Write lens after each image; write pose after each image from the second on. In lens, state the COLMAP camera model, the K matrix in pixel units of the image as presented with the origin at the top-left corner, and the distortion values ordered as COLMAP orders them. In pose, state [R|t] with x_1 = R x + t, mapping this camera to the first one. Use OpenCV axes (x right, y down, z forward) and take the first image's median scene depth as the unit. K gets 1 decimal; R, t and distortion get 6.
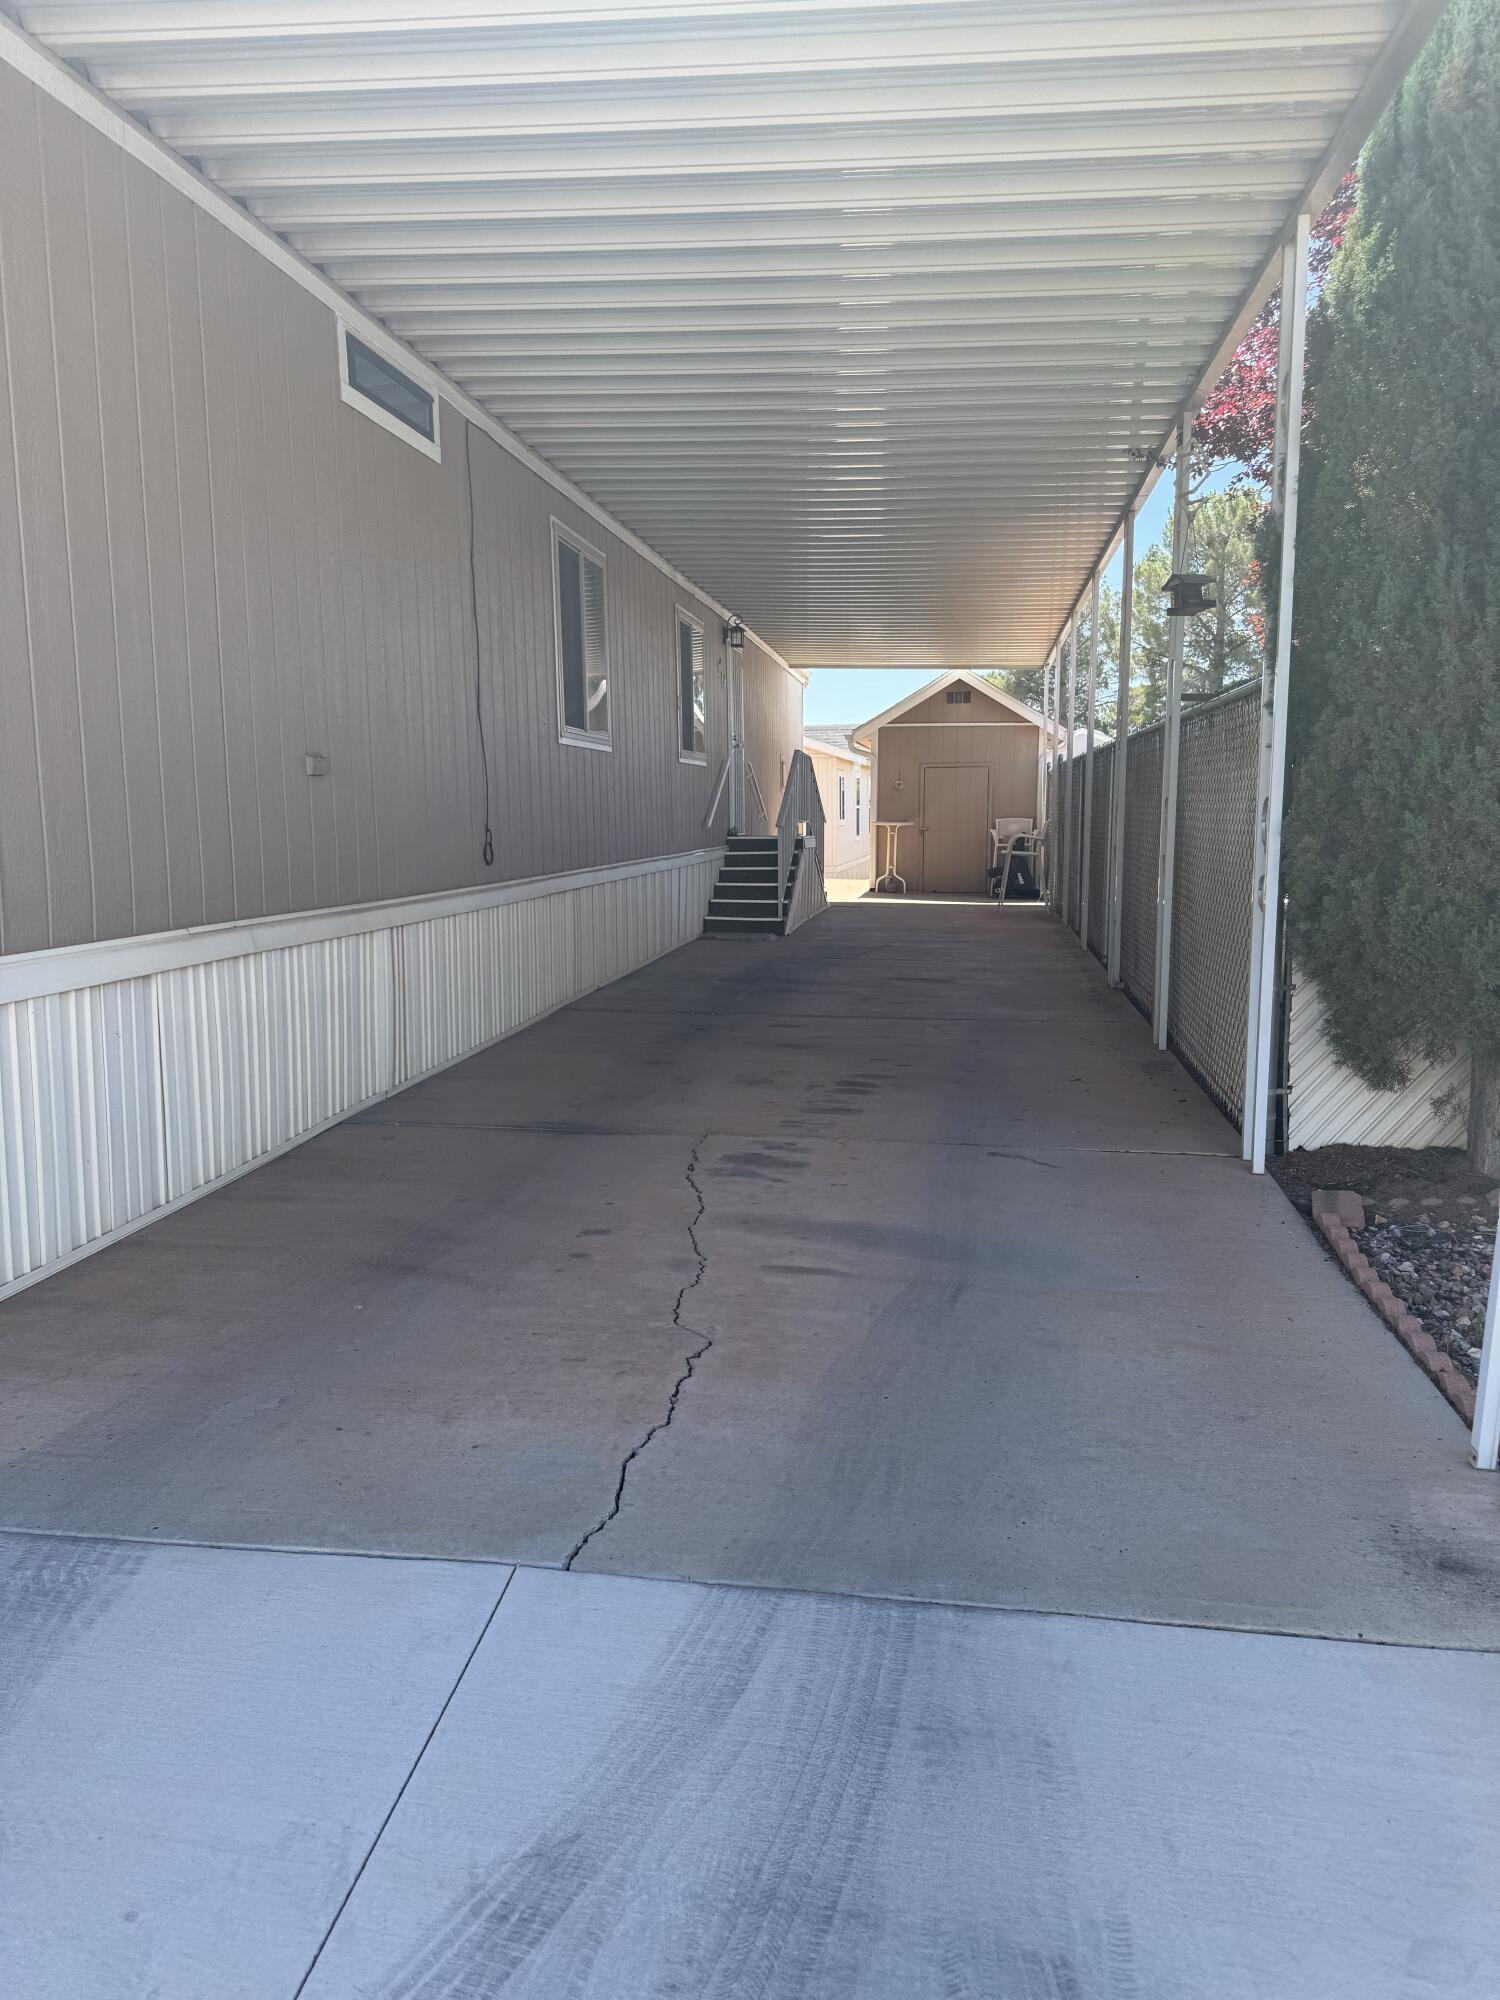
lens RADIAL K [[1414.1, 0, 749.2], [0, 1414.1, 1000.1], [0, 0, 1]] dist [0.006942, -0.009829]
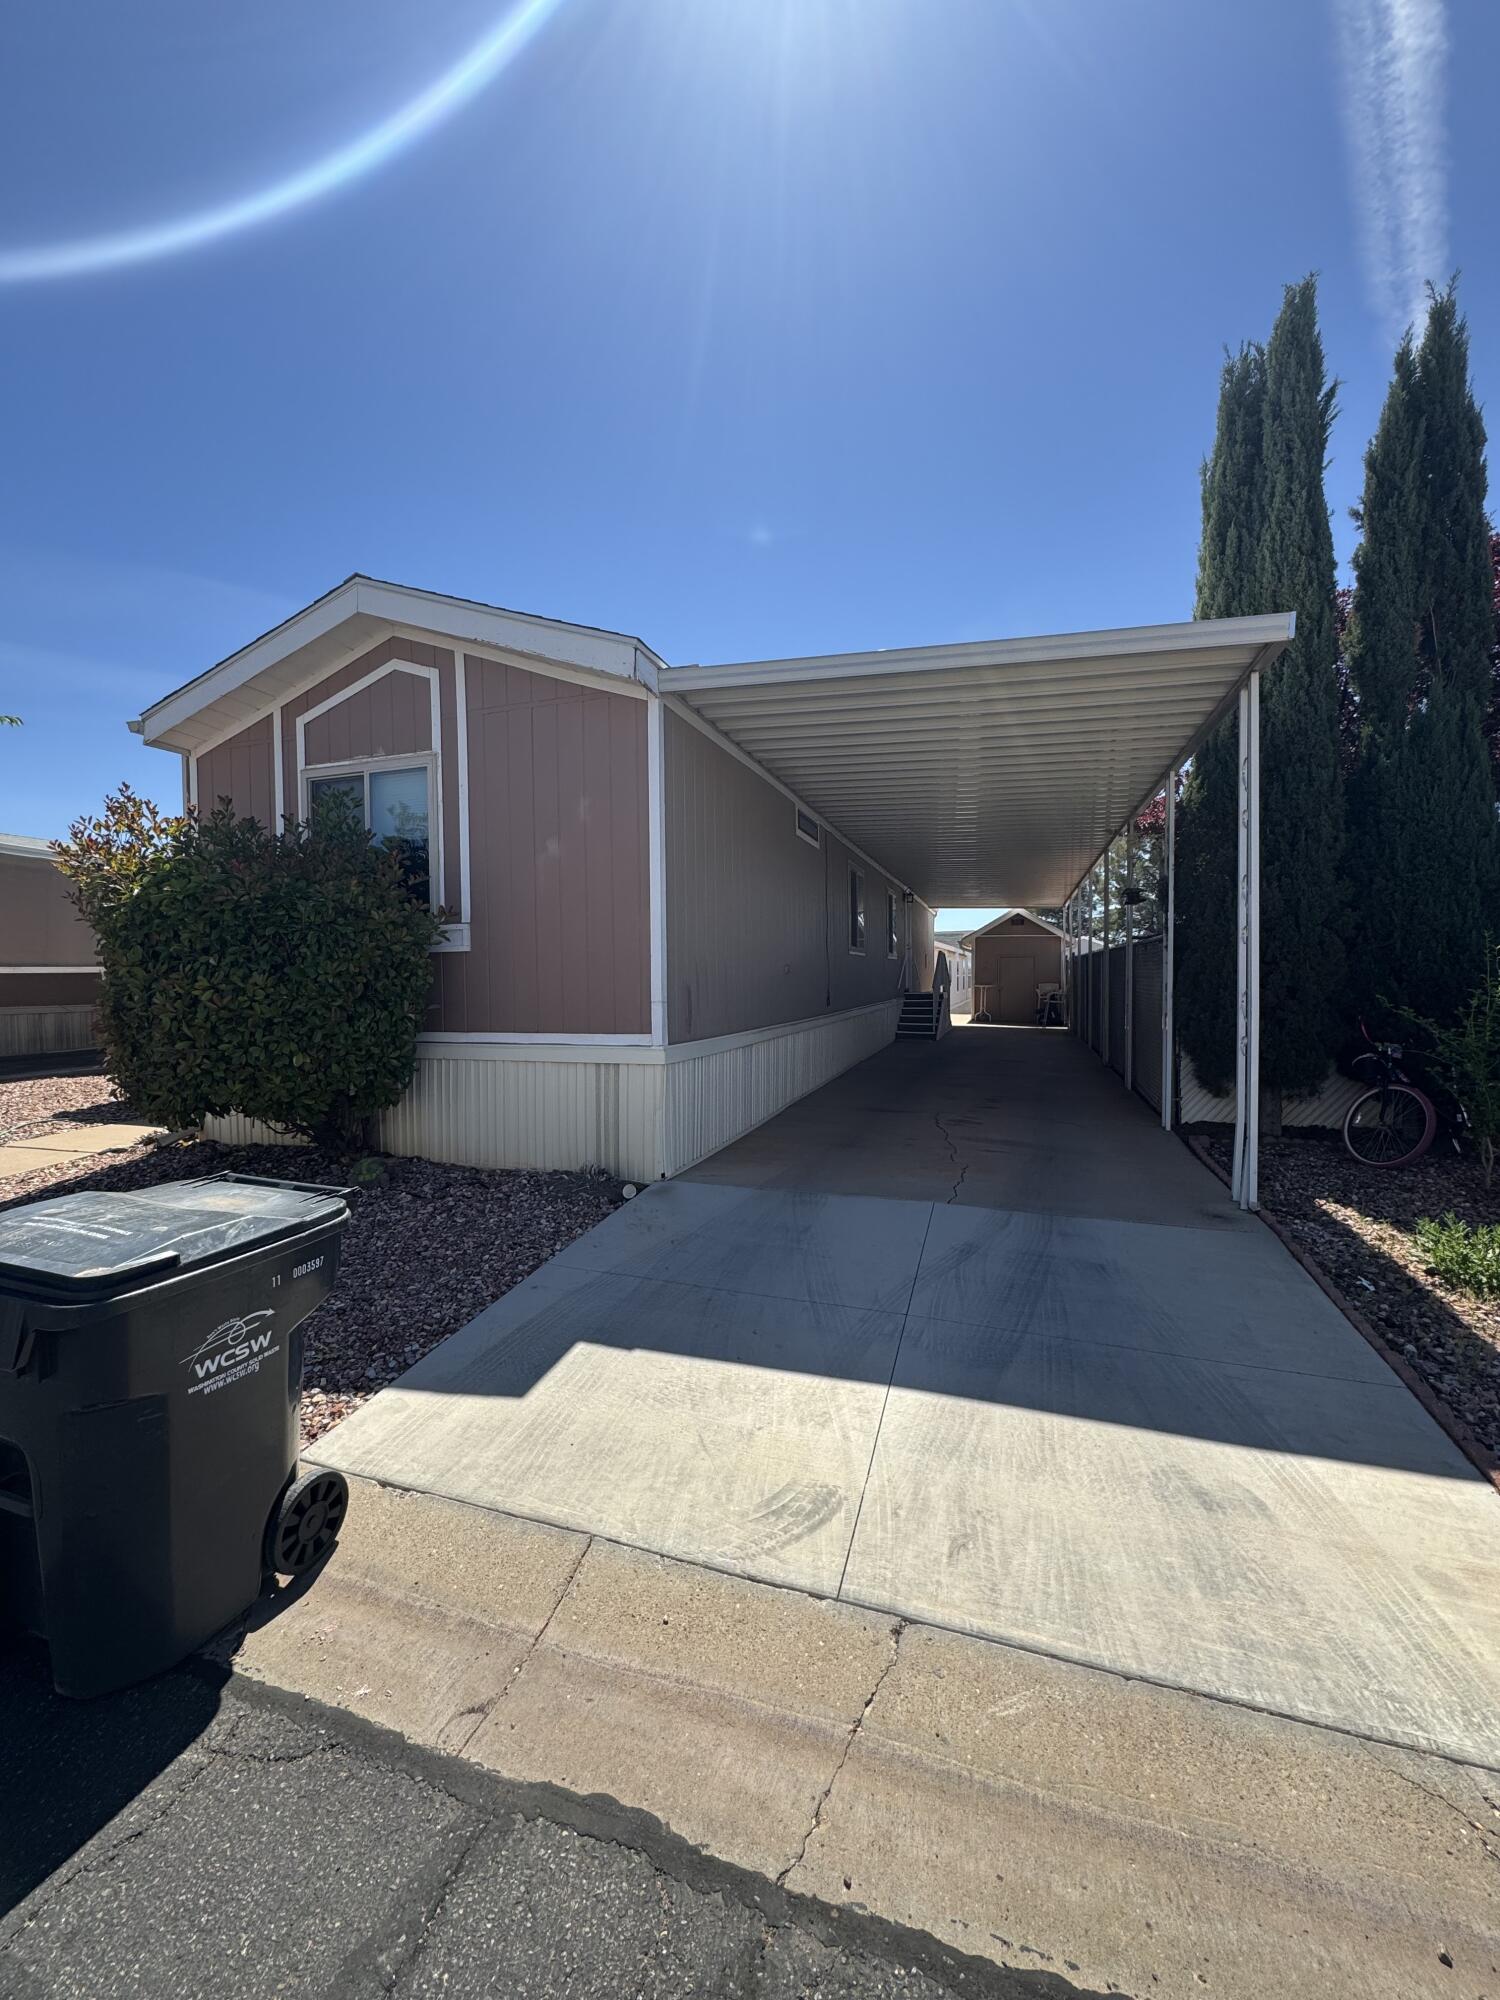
lens RADIAL K [[795.0, 0, 754.9], [0, 795.0, 988.5], [0, 0, 1]] dist [-0.005891, 0.001113]
pose [[0.986893, 0.003529, -0.161339, -0.050919], [-0.022291, 0.993158, -0.114628, 0.017724], [0.159831, 0.116722, 0.980219, -0.194160]]
